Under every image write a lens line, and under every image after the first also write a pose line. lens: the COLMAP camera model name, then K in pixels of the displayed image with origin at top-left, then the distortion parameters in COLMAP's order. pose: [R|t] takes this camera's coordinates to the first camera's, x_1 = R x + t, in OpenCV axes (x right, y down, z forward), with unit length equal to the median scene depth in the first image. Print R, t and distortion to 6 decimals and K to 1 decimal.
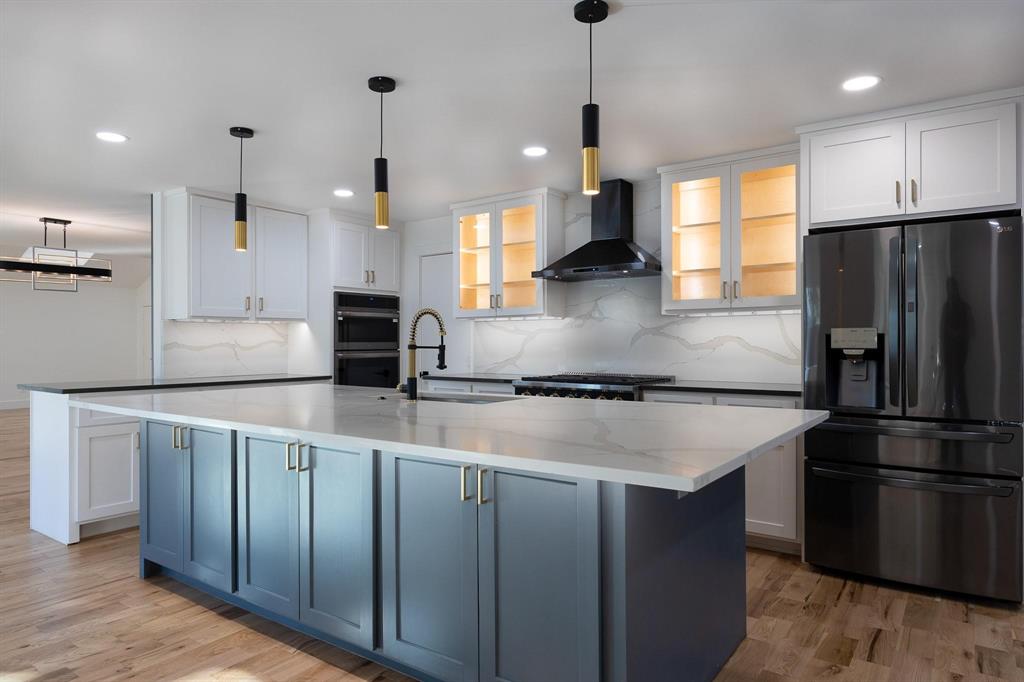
lens RADIAL K [[644.3, 0, 512.0], [0, 644.3, 341.0], [0, 0, 1]] dist [-0.023386, -0.000082]
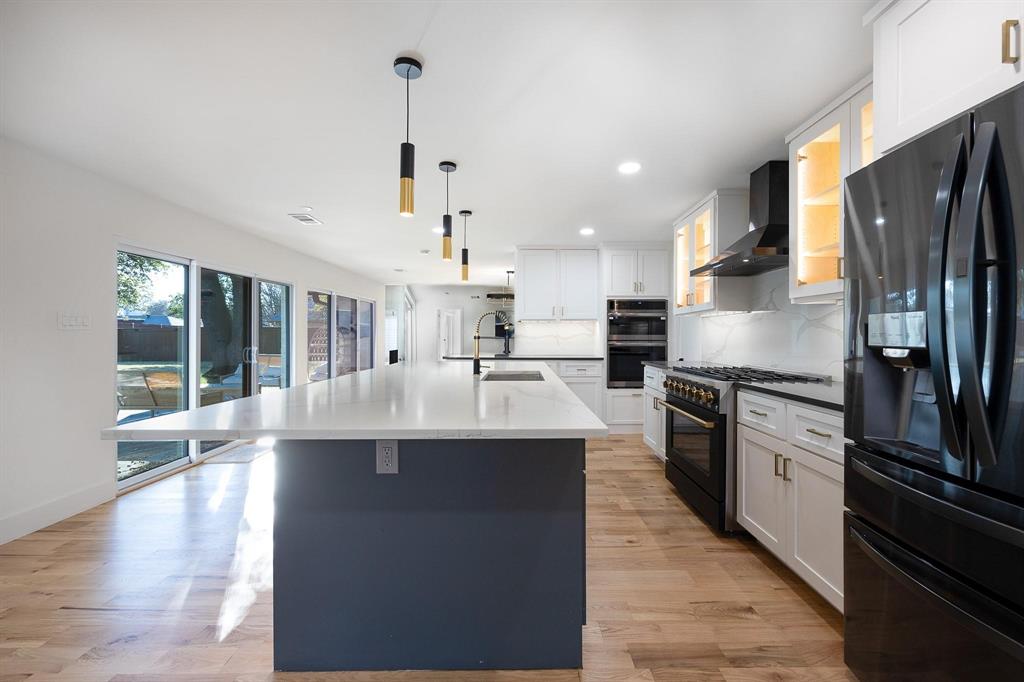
lens RADIAL K [[417.5, 0, 512.0], [0, 417.5, 341.0], [0, 0, 1]] dist [-0.000772, -0.000103]
pose [[0.582463, 0.015560, -0.812708, 0.397249], [-0.001828, 0.999839, 0.017832, -0.000100], [0.812855, -0.008901, 0.582398, 0.303697]]
